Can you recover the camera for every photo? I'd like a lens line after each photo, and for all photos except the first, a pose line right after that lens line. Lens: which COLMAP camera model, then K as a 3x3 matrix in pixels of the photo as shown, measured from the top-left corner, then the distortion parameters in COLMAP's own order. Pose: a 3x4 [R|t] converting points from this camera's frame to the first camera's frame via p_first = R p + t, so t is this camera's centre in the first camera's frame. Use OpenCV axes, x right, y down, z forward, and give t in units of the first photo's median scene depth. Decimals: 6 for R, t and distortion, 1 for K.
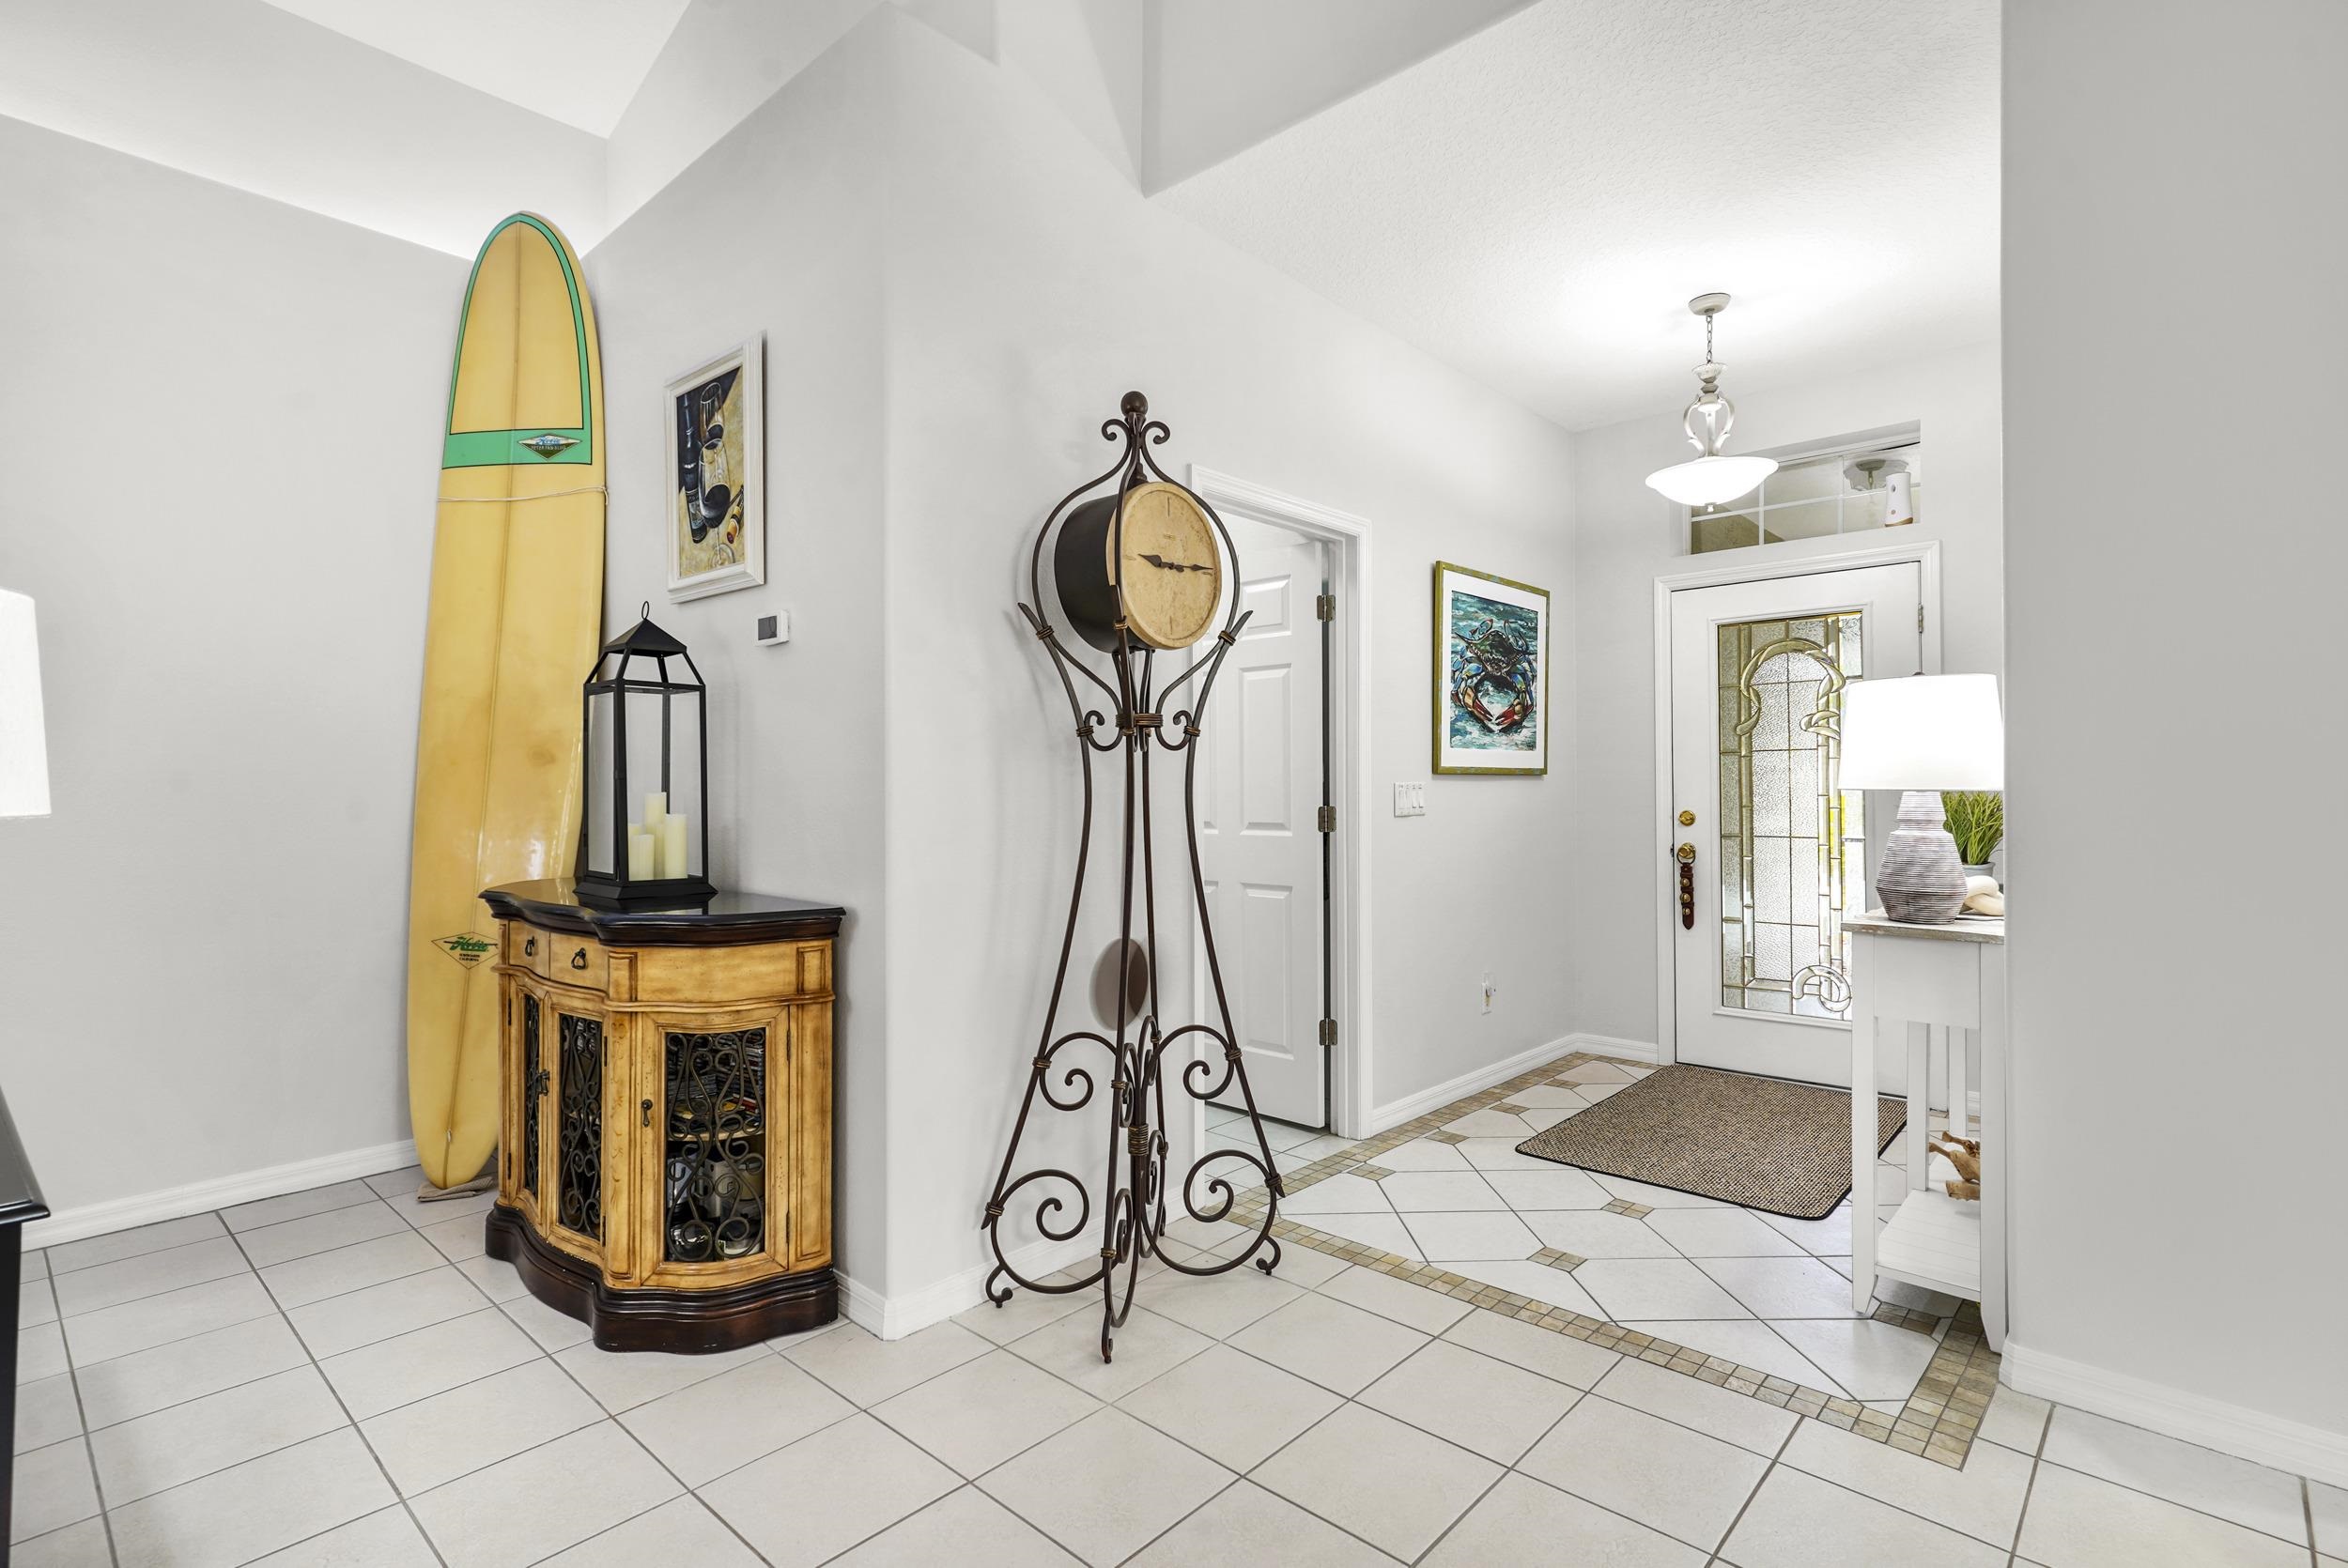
lens RADIAL K [[1139.4, 0, 1182.7], [0, 1139.4, 774.9], [0, 0, 1]] dist [-0.002989, 0.003068]
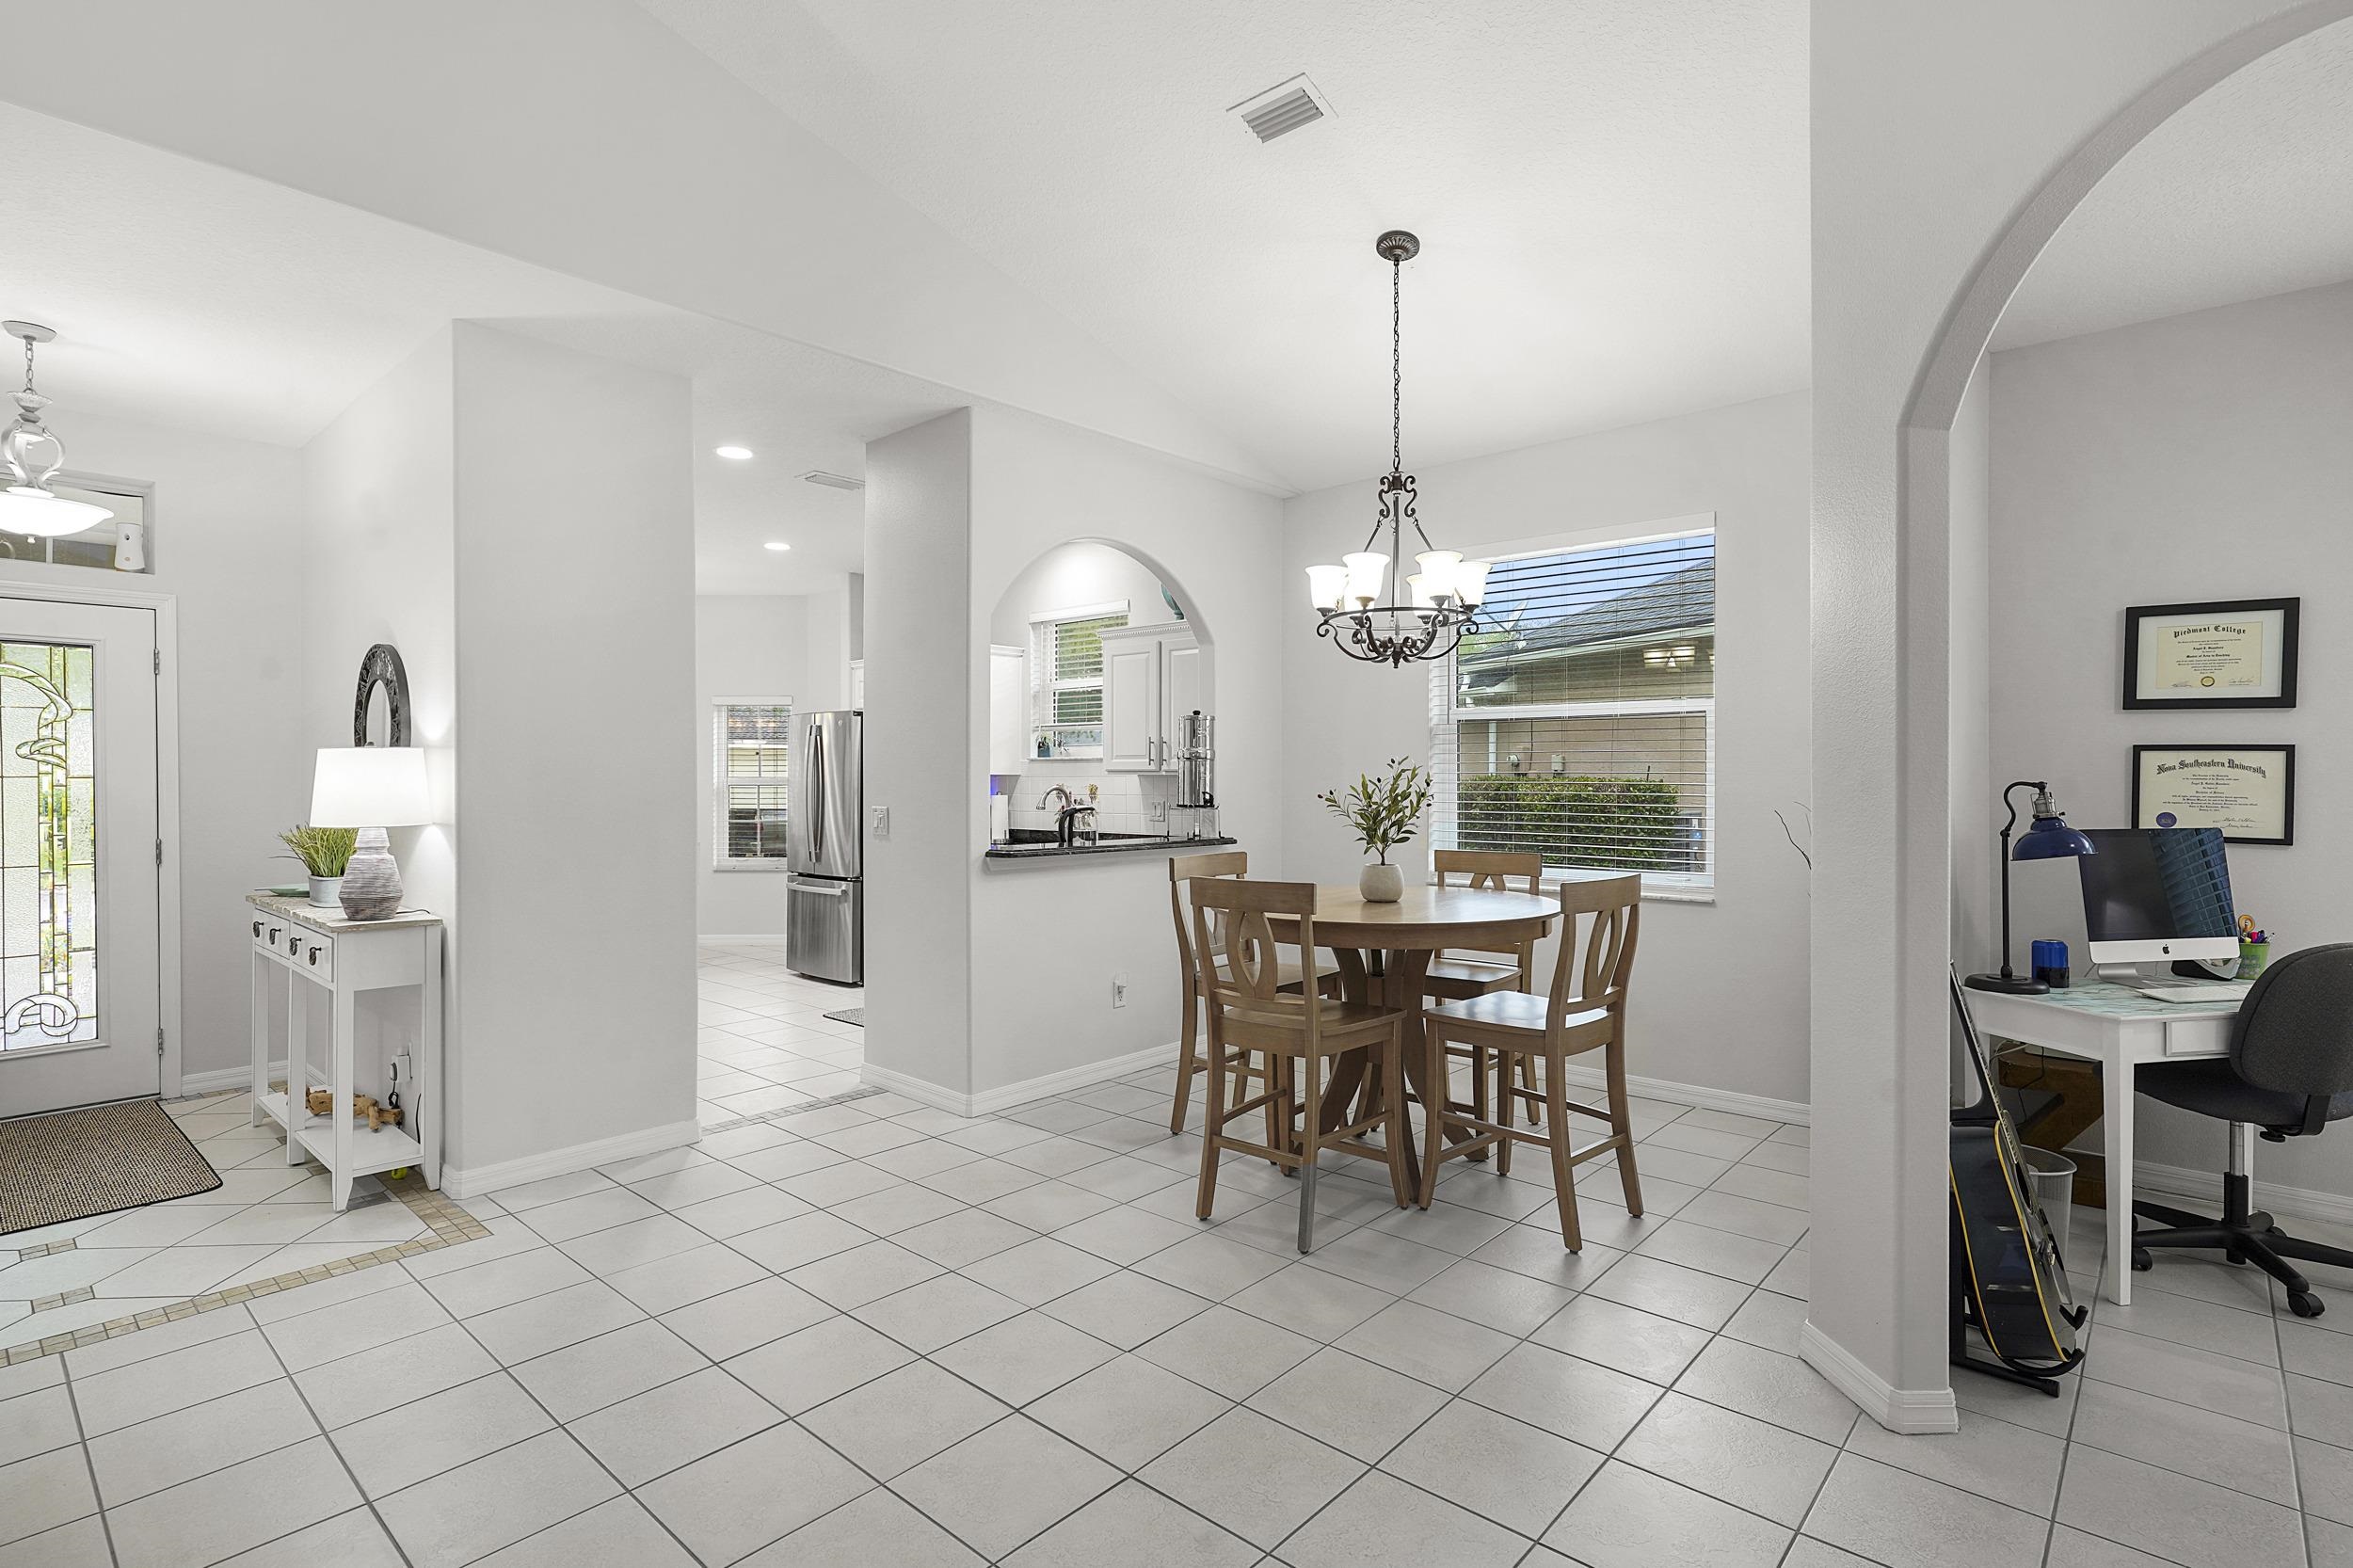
lens RADIAL K [[1142.0, 0, 1163.0], [0, 1142.0, 782.7], [0, 0, 1]] dist [-0.002989, 0.003068]
pose [[0.003535, -0.002325, 0.999991, -0.551606], [-0.010433, 0.999943, 0.002362, -0.038471], [-0.999939, -0.010442, 0.003510, 0.013809]]
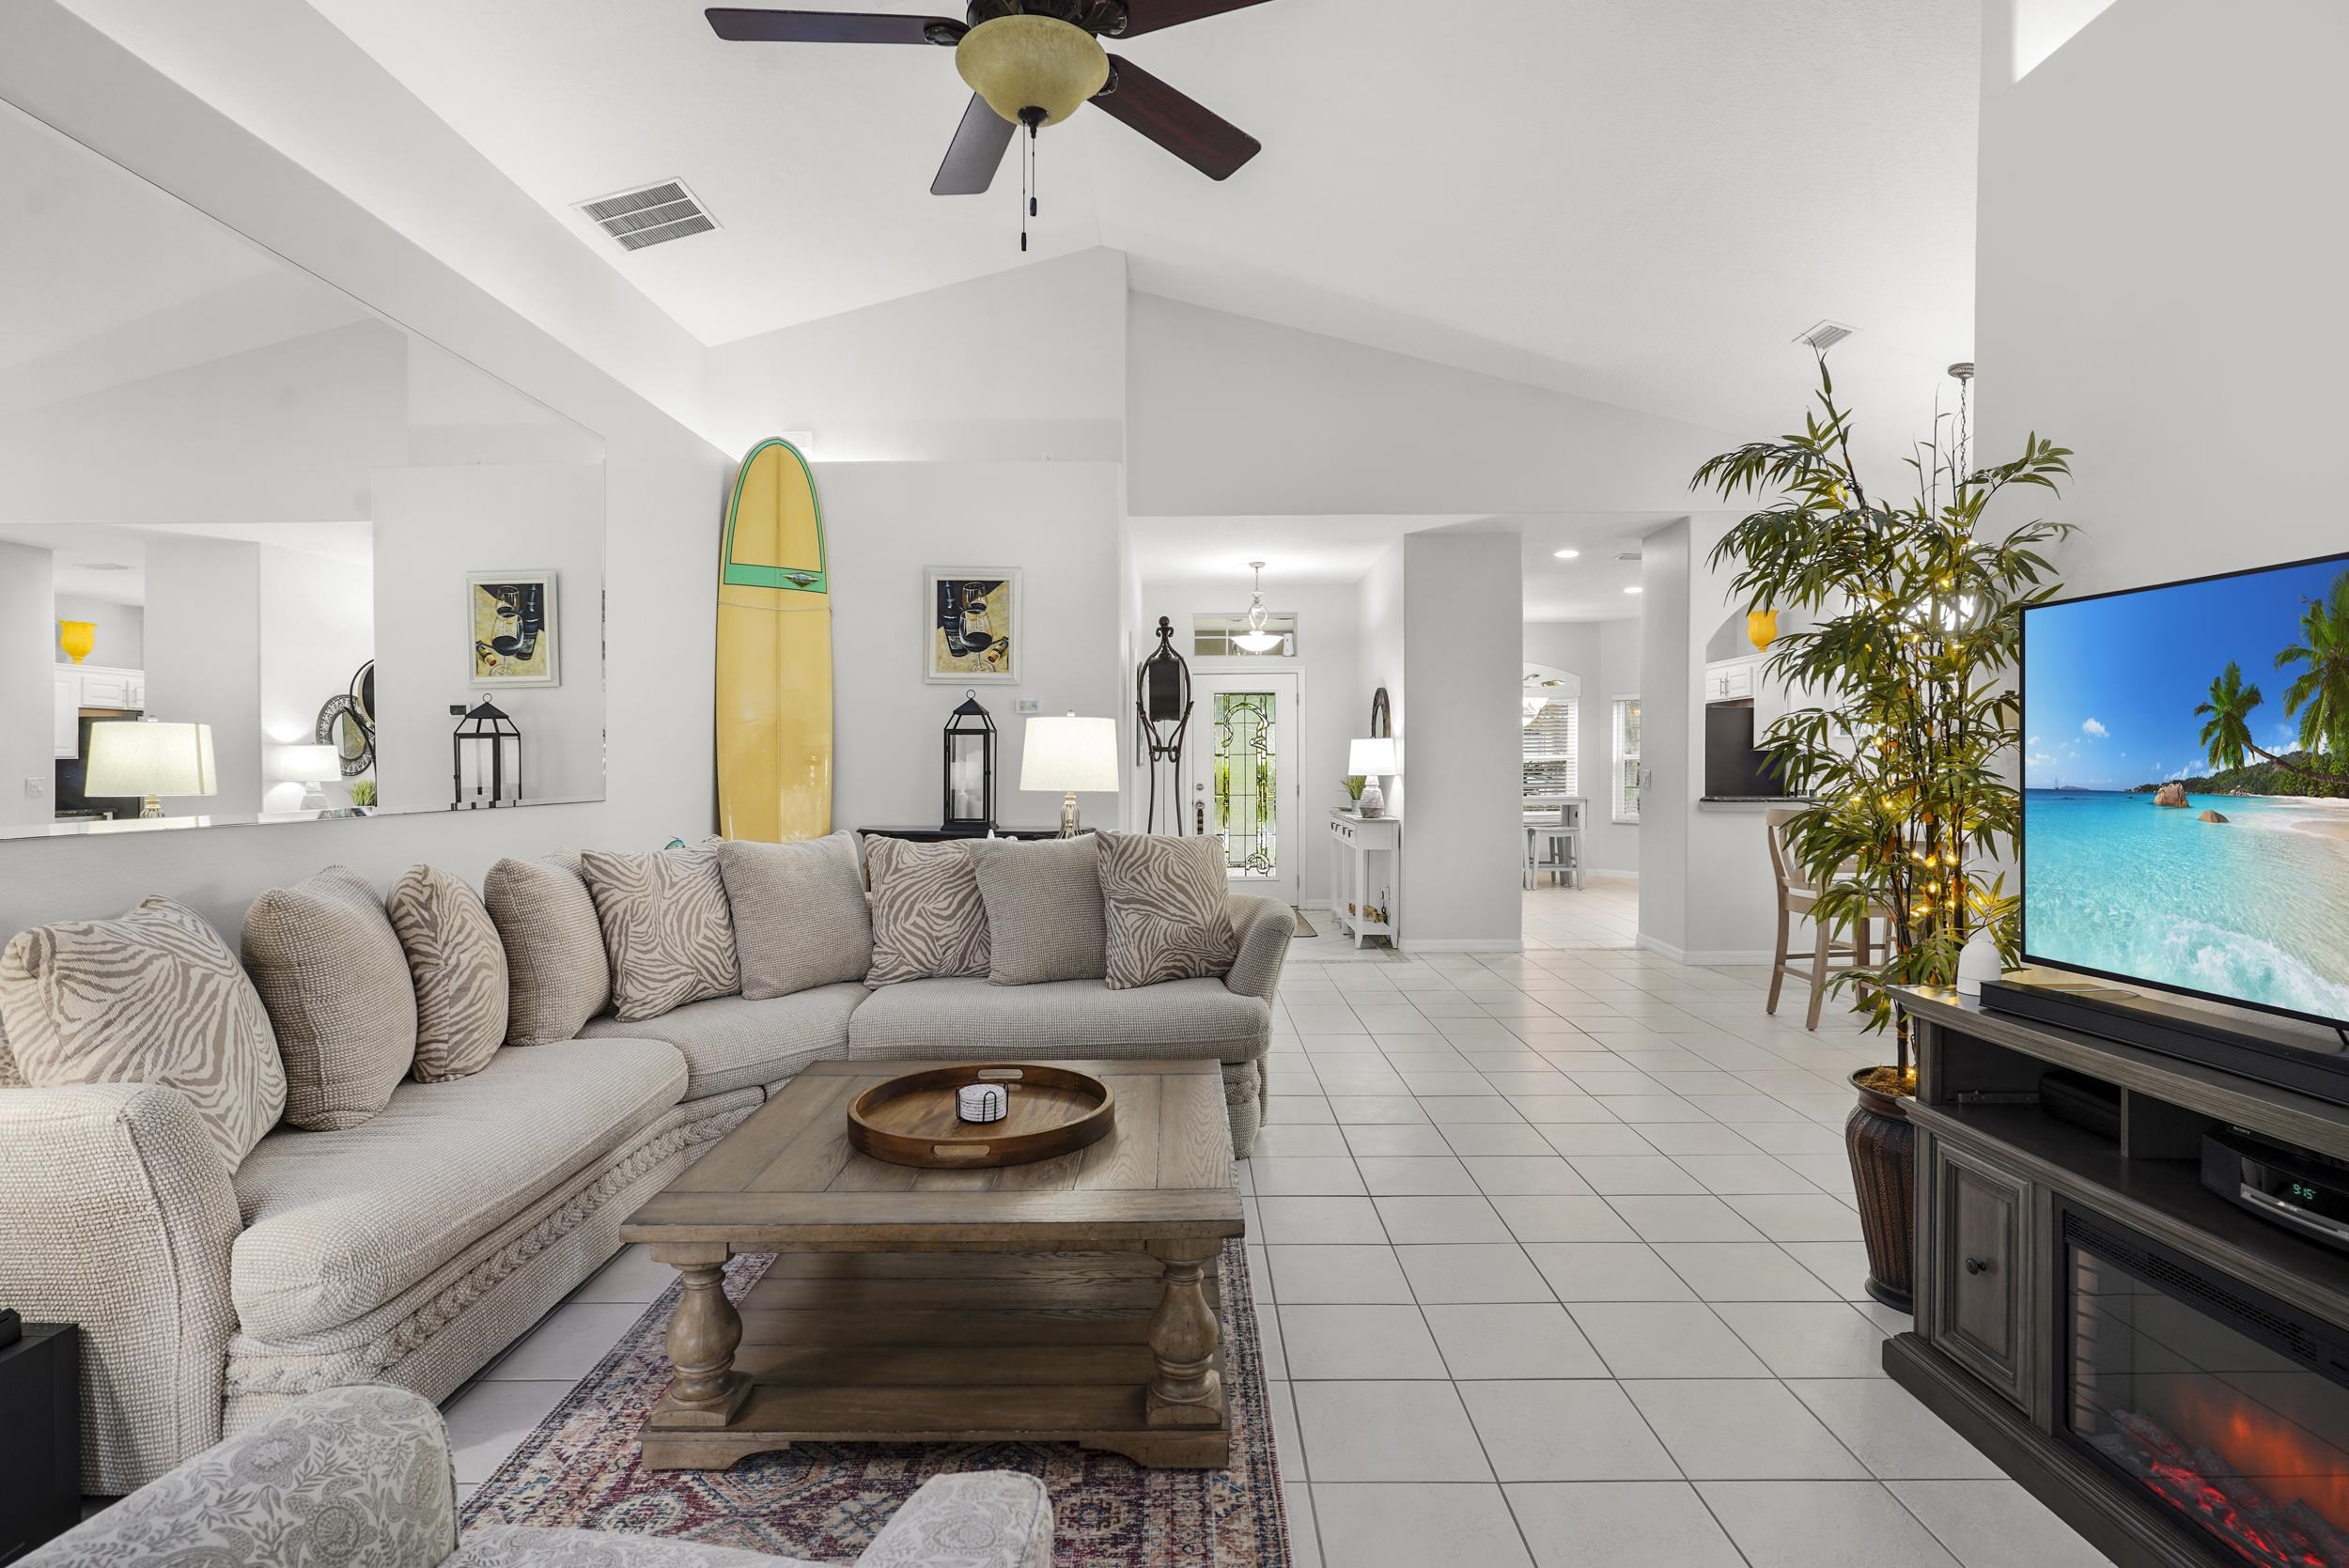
lens RADIAL K [[1140.0, 0, 1166.3], [0, 1140.0, 763.5], [0, 0, 1]] dist [-0.002989, 0.003068]
pose [[0.748902, -0.001854, 0.662678, -1.285950], [-0.007129, 0.999916, 0.010855, -0.034392], [-0.662643, -0.012853, 0.748825, -0.658858]]
